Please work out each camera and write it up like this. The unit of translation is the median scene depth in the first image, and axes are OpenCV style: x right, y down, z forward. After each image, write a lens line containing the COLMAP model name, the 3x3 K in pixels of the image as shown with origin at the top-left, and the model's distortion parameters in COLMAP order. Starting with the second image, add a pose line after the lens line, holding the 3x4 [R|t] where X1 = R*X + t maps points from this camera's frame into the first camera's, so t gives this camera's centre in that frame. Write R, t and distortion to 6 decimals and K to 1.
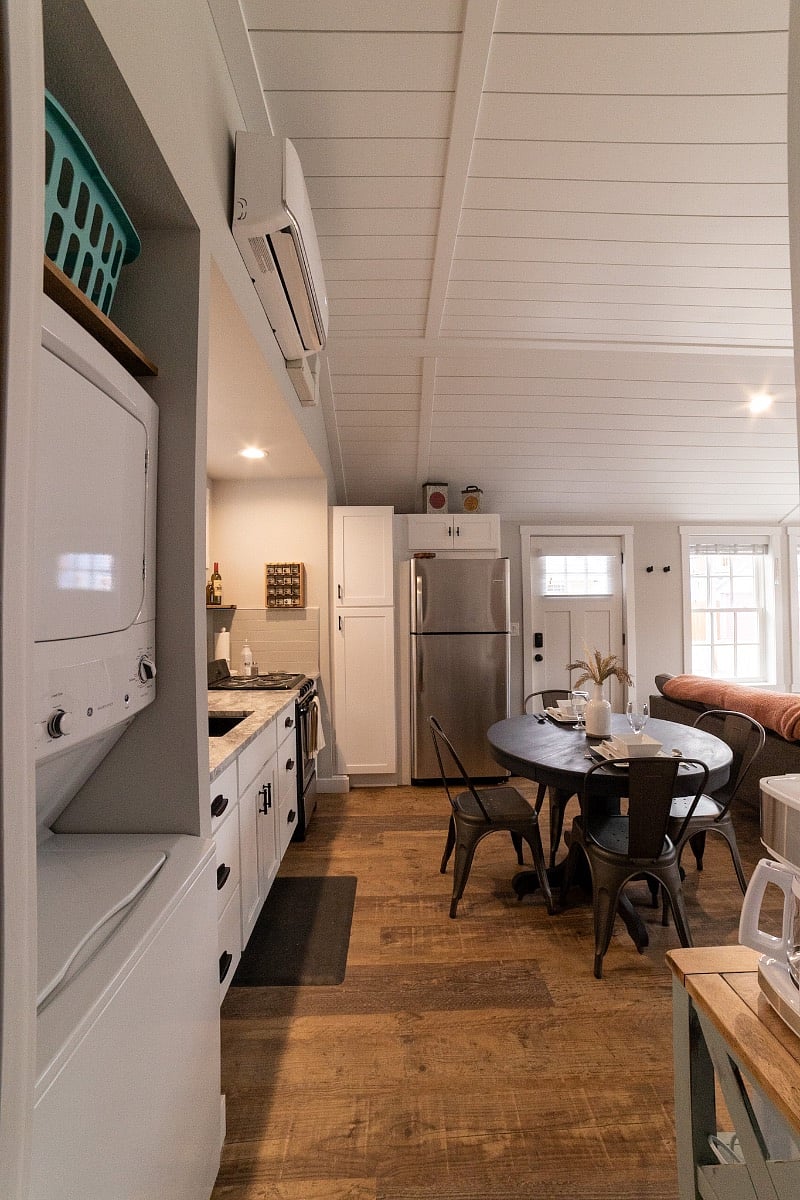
lens RADIAL K [[471.5, 0, 400.0], [0, 471.5, 600.0], [0, 0, 1]] dist [-0.050871, 0.000212]
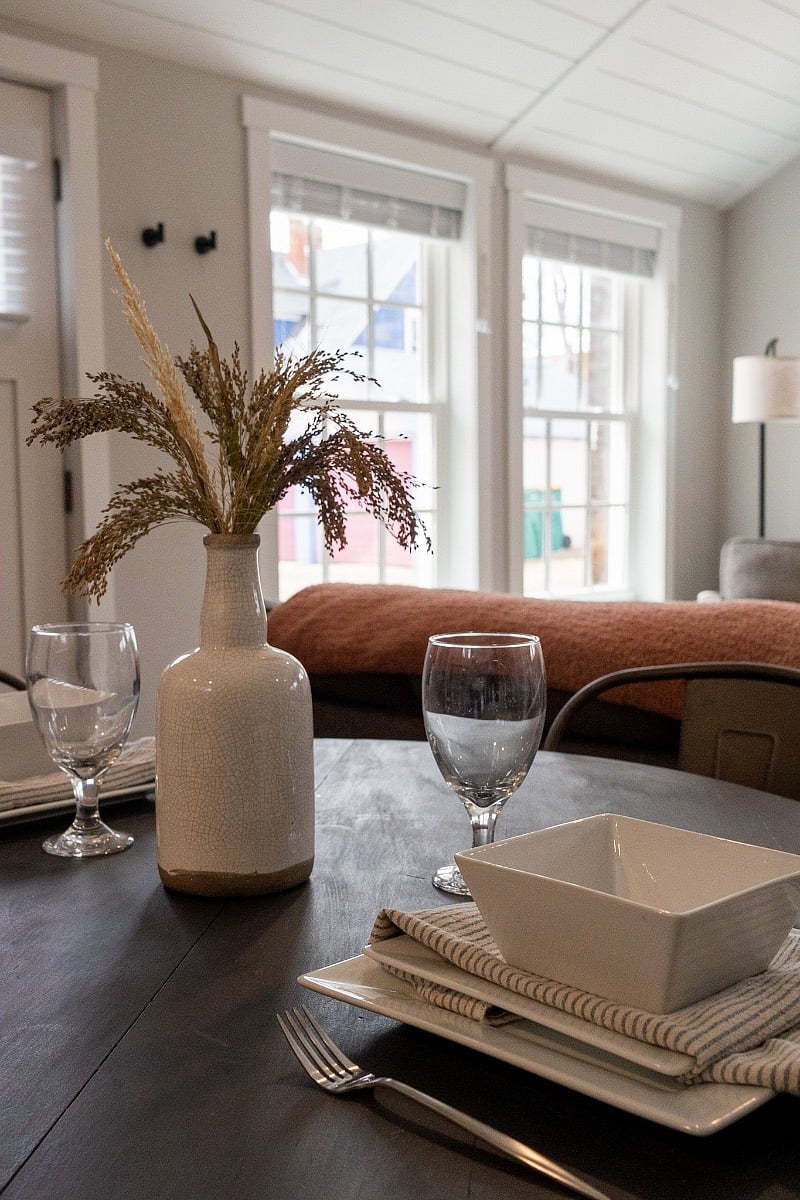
lens RADIAL K [[1335.2, 0, 400.0], [0, 1335.2, 600.0], [0, 0, 1]] dist [-0.009334, 0.000461]
pose [[0.709549, -0.050623, 0.702835, 0.080089], [-0.008835, 0.996699, 0.080708, 0.083727], [-0.704600, -0.063475, 0.706760, 0.333453]]
